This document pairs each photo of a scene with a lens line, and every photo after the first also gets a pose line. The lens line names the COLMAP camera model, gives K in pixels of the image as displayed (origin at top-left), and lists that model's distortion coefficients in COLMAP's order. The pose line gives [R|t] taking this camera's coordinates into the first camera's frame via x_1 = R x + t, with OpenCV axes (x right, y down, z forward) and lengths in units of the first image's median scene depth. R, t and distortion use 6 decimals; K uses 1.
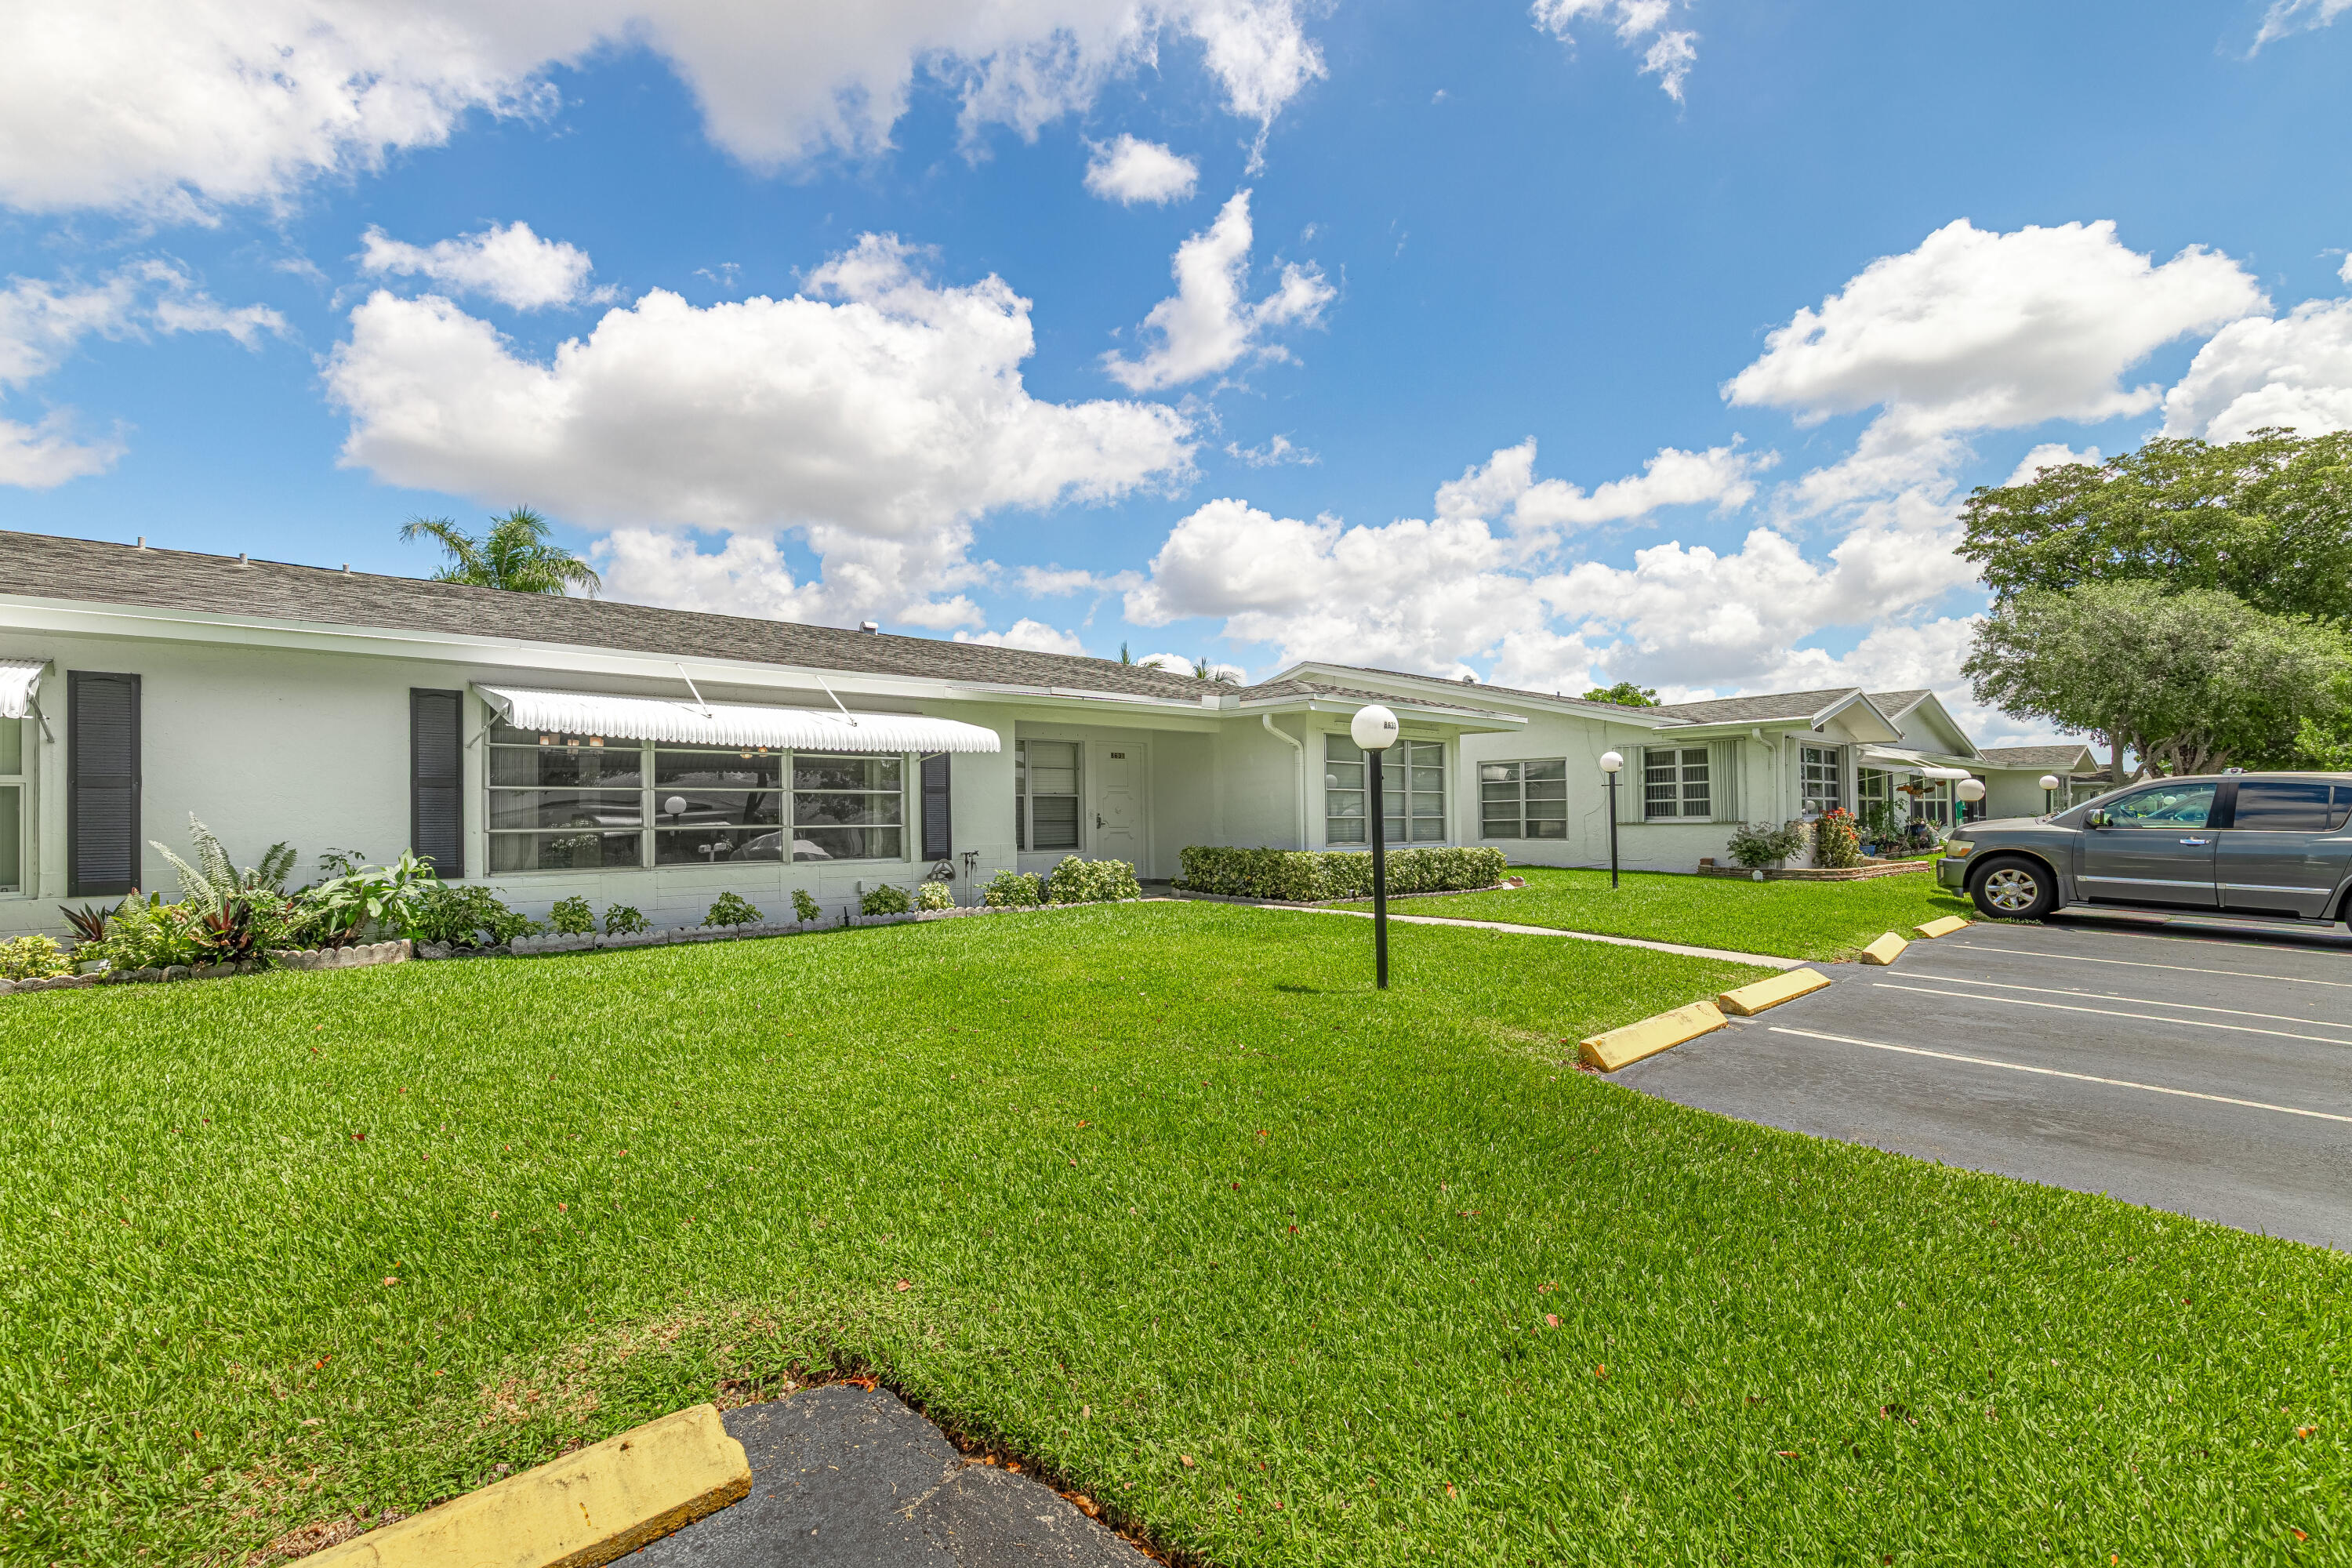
lens RADIAL K [[1103.9, 0, 1179.9], [0, 1103.9, 768.0], [0, 0, 1]] dist [0.007757, -0.000761]
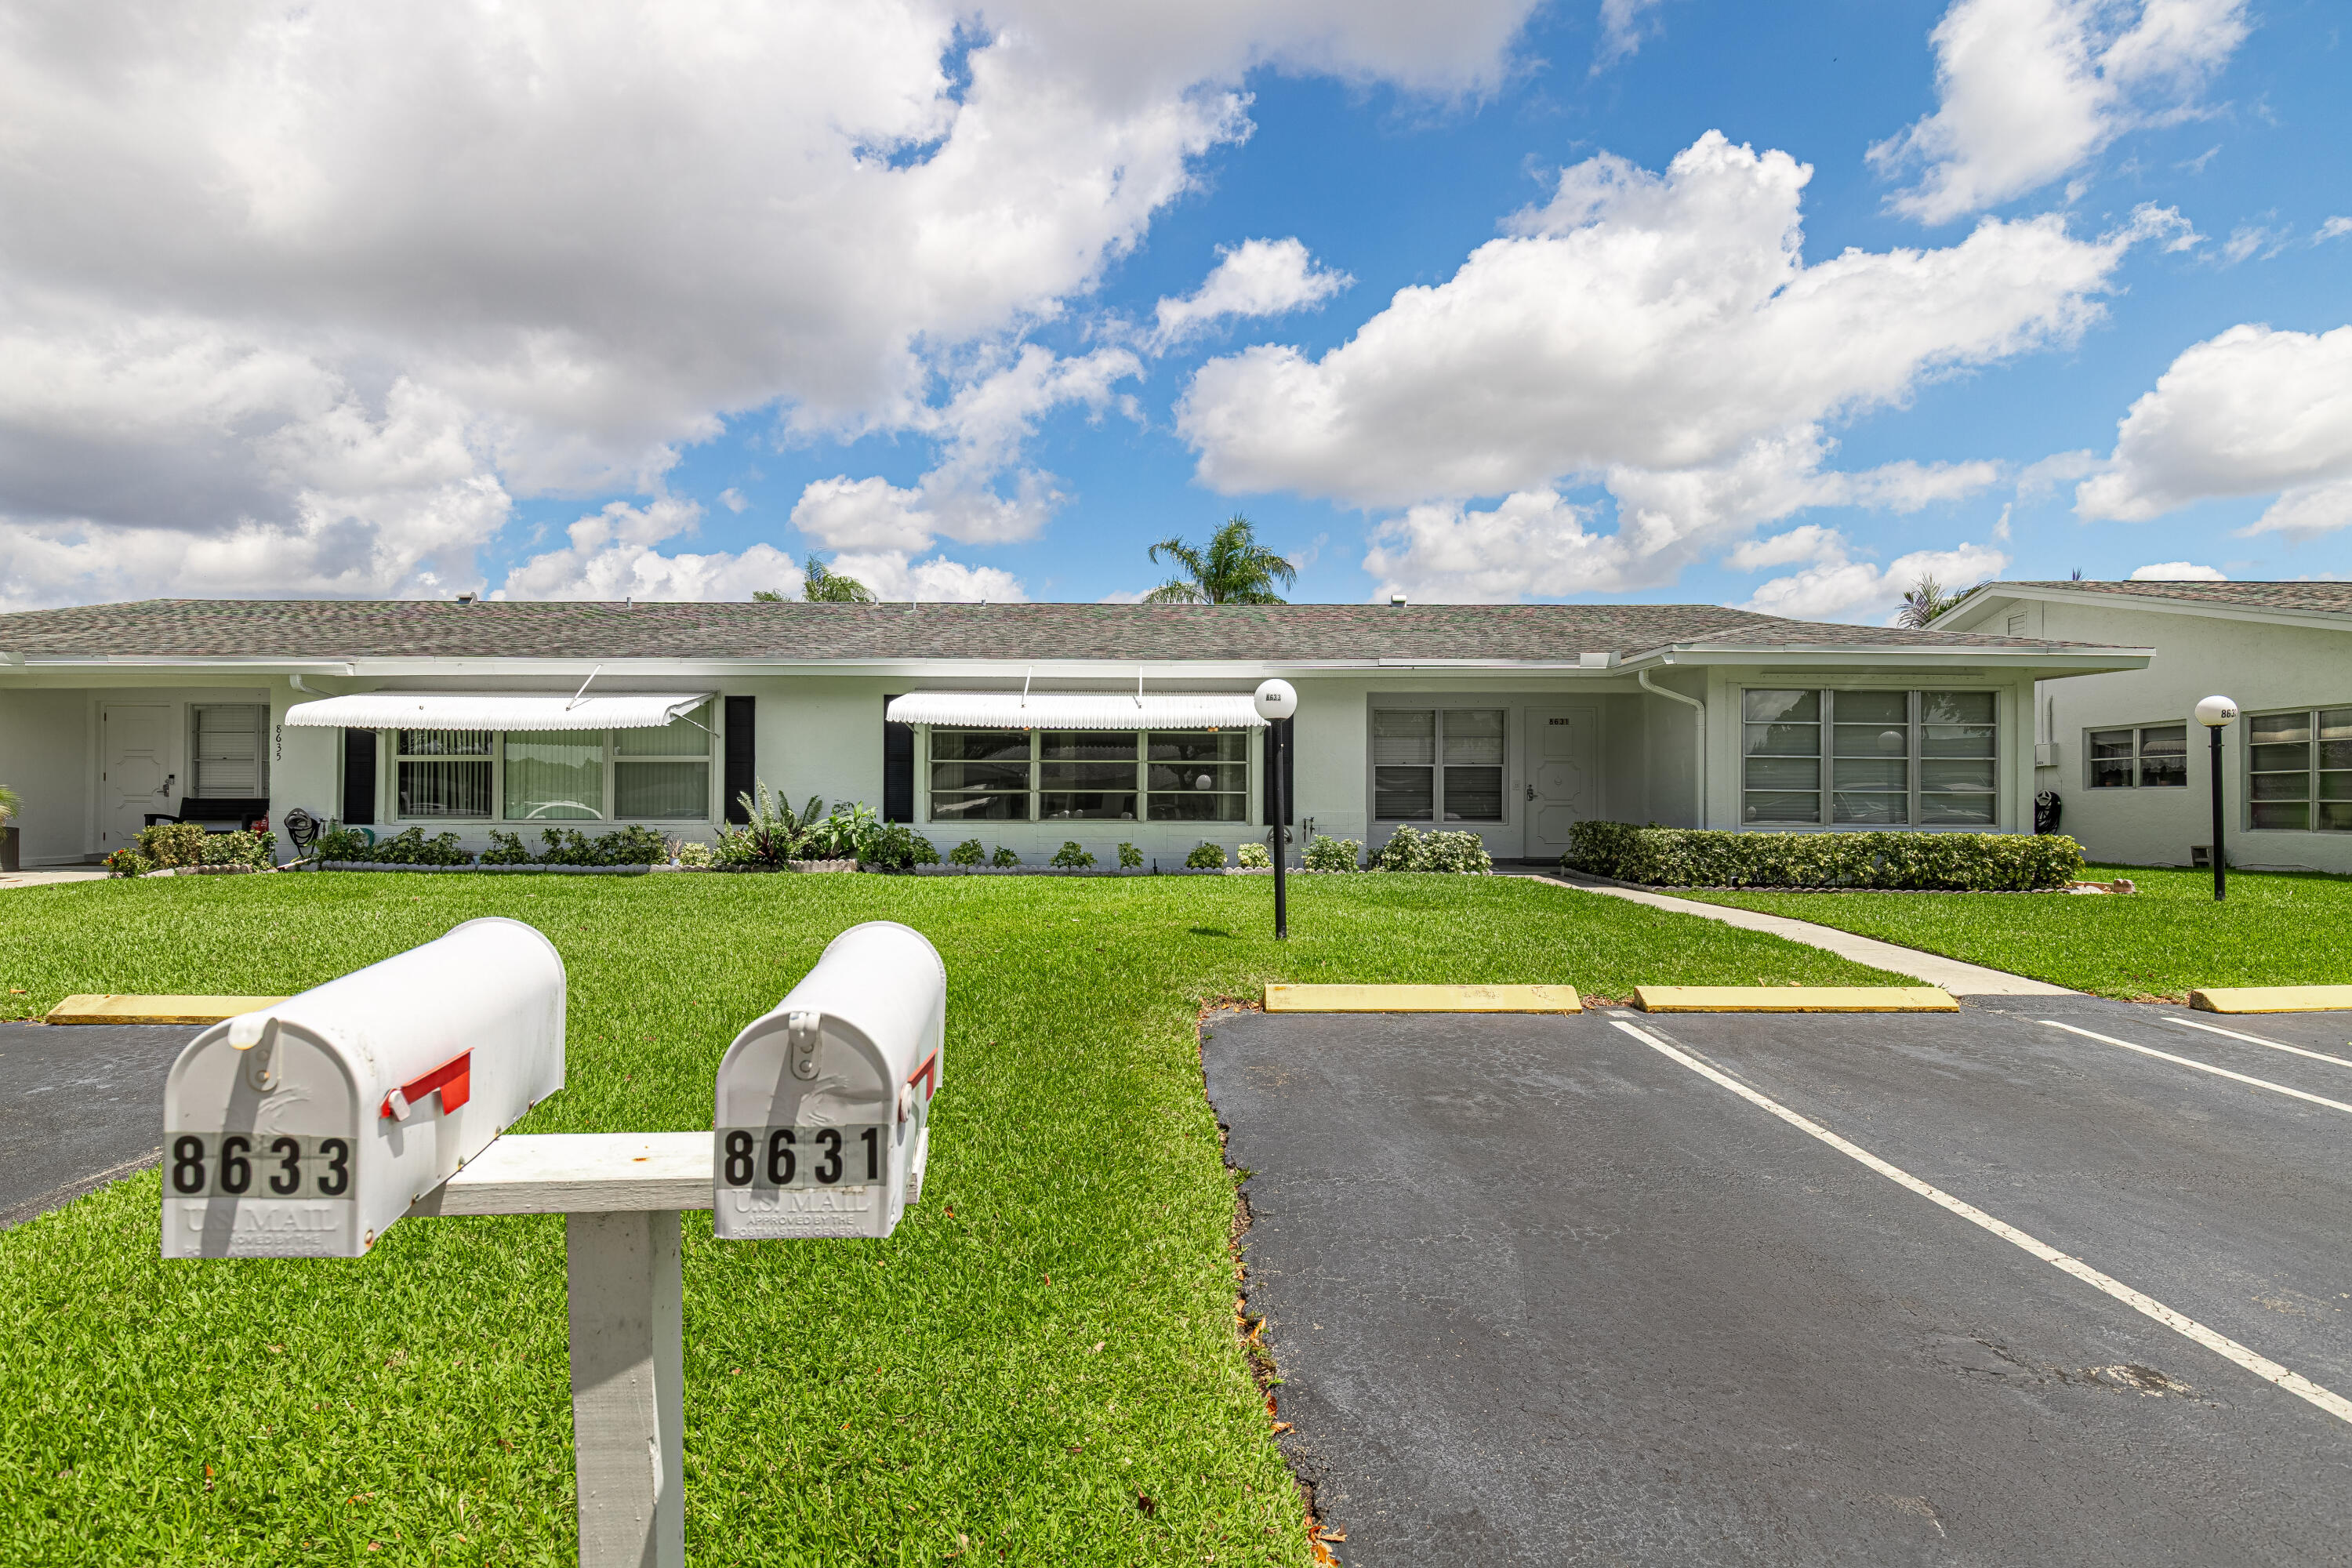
lens RADIAL K [[1254.3, 0, 1141.0], [0, 1254.3, 796.3], [0, 0, 1]] dist [-0.020259, -0.001204]
pose [[0.710790, 0.012602, -0.703292, 0.413694], [0.020318, 0.999054, 0.038437, 0.003364], [0.703111, -0.041610, 0.709862, 0.015033]]
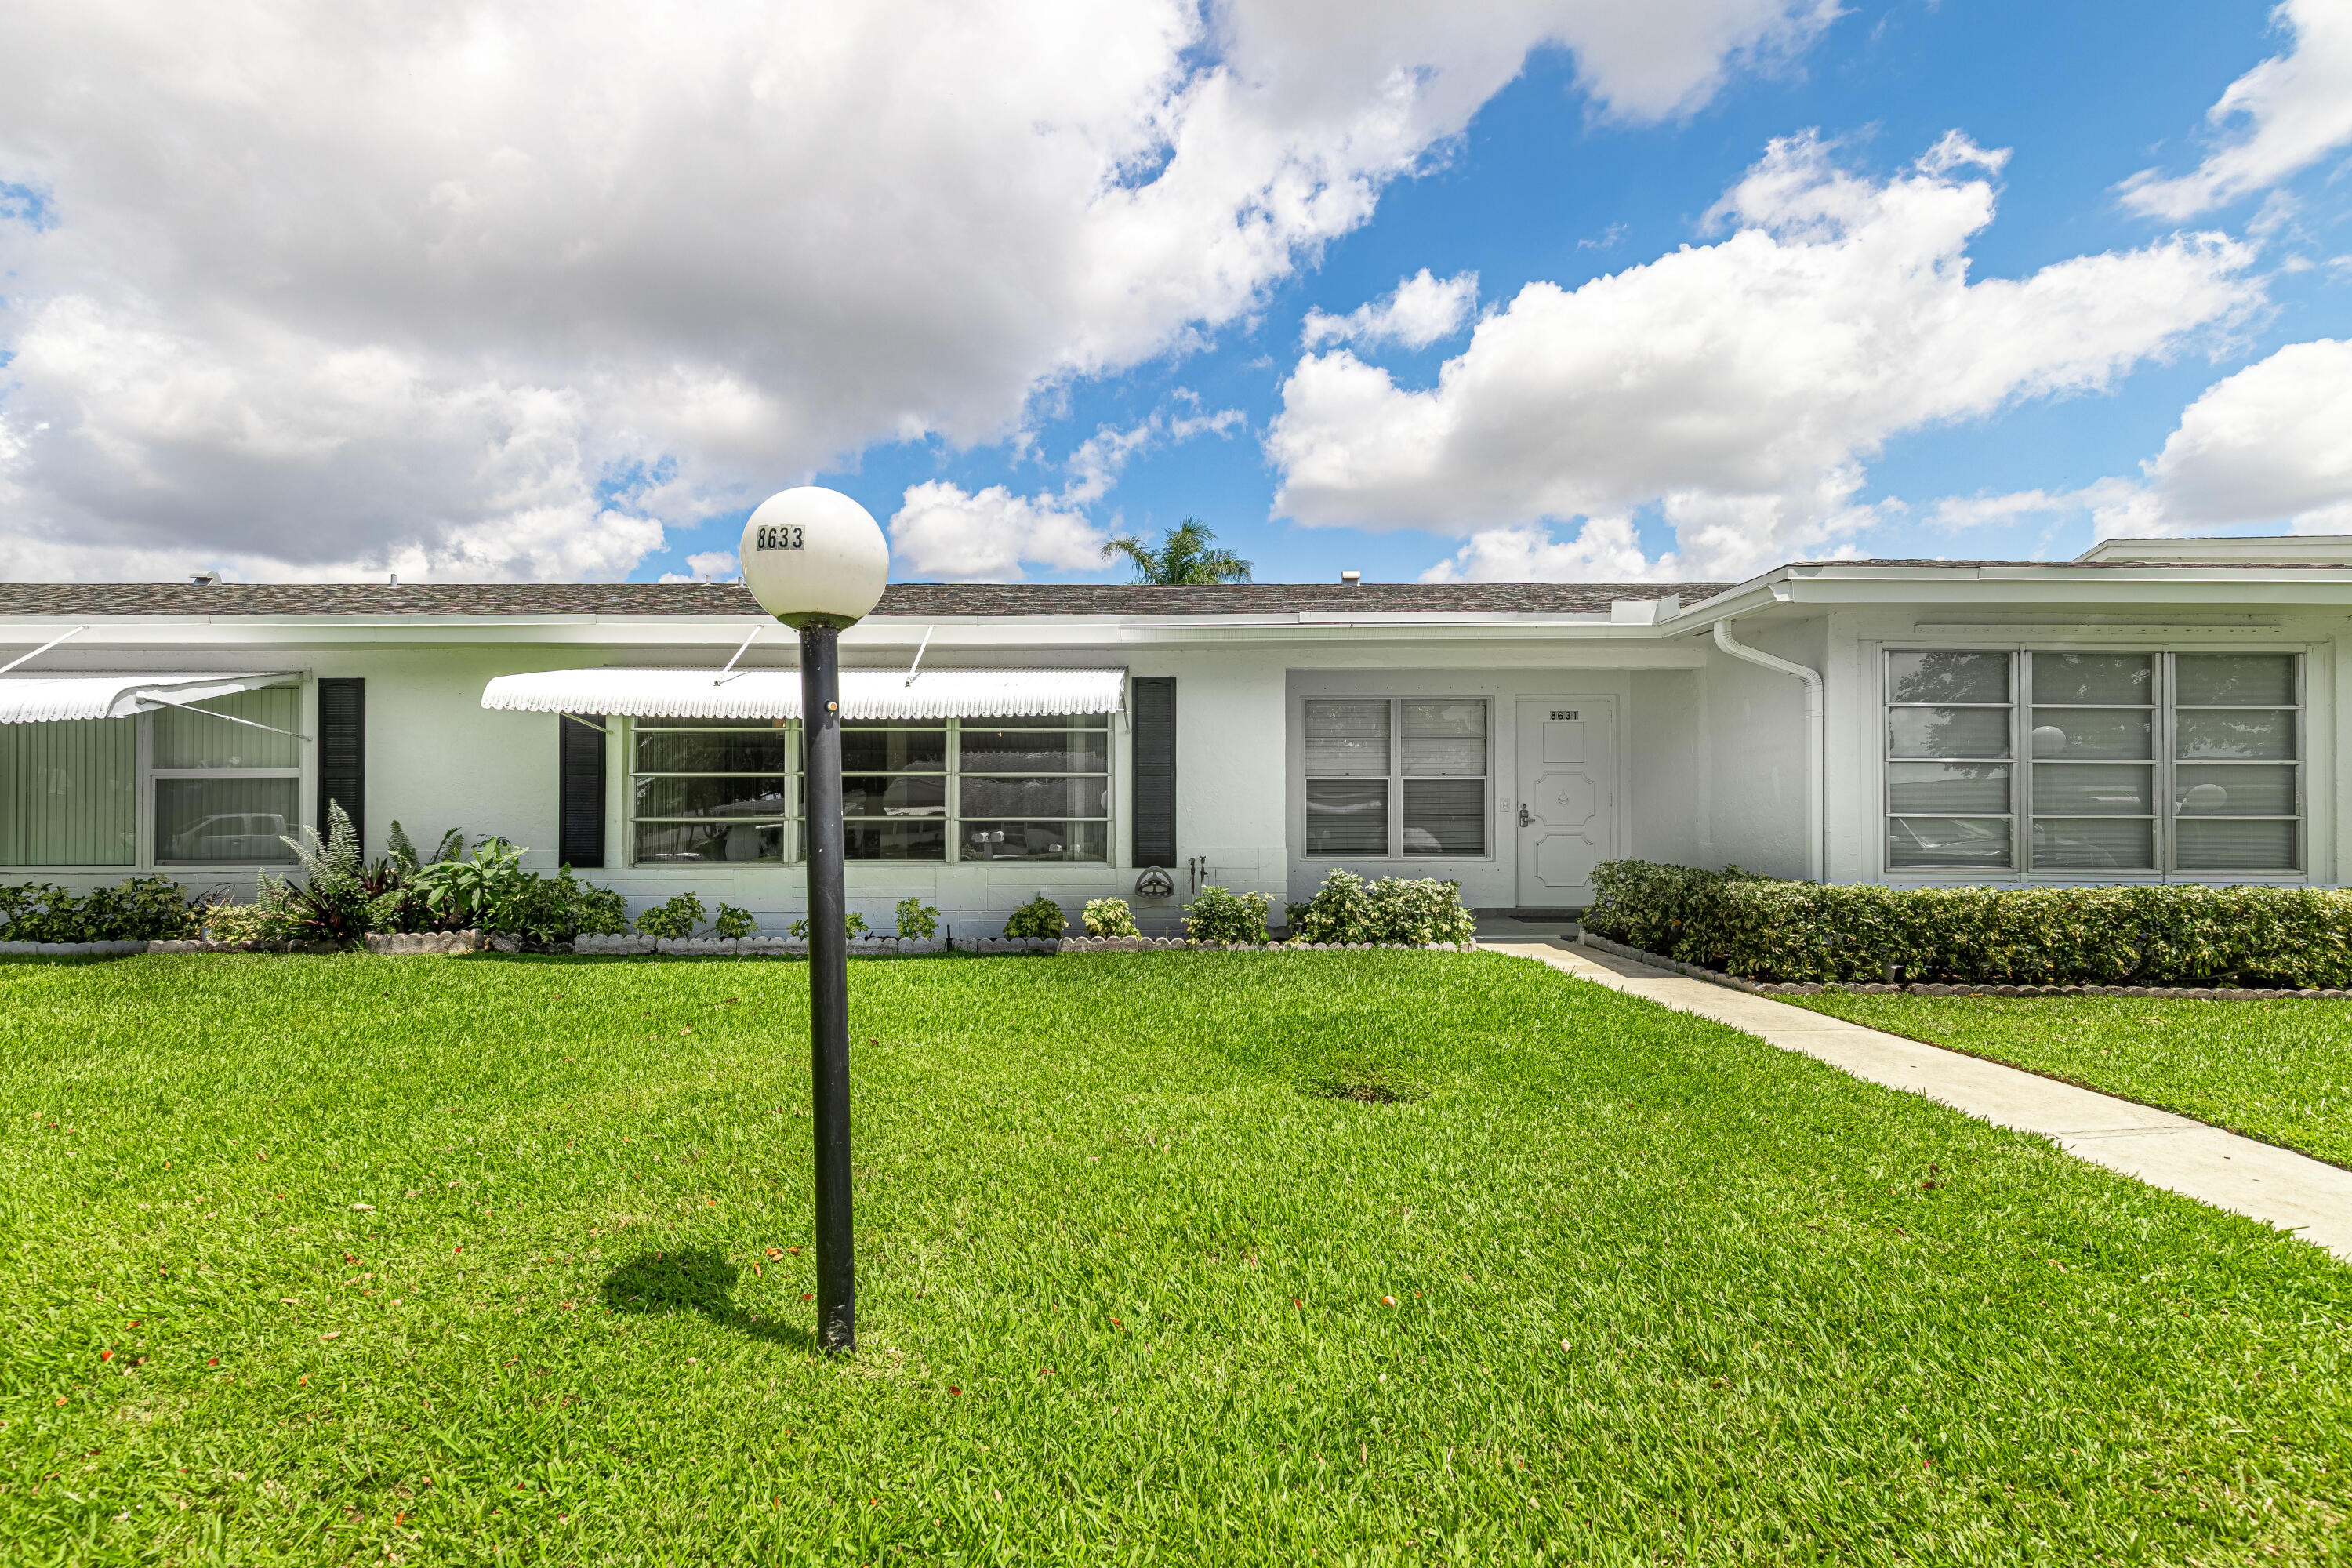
lens RADIAL K [[1103.9, 0, 1172.1], [0, 1103.9, 830.1], [0, 0, 1]] dist [0.007757, -0.000761]
pose [[0.722515, 0.021356, -0.691025, 0.217582], [0.024171, 0.998131, 0.056120, 0.012844], [0.690932, -0.057250, 0.720649, 0.356254]]
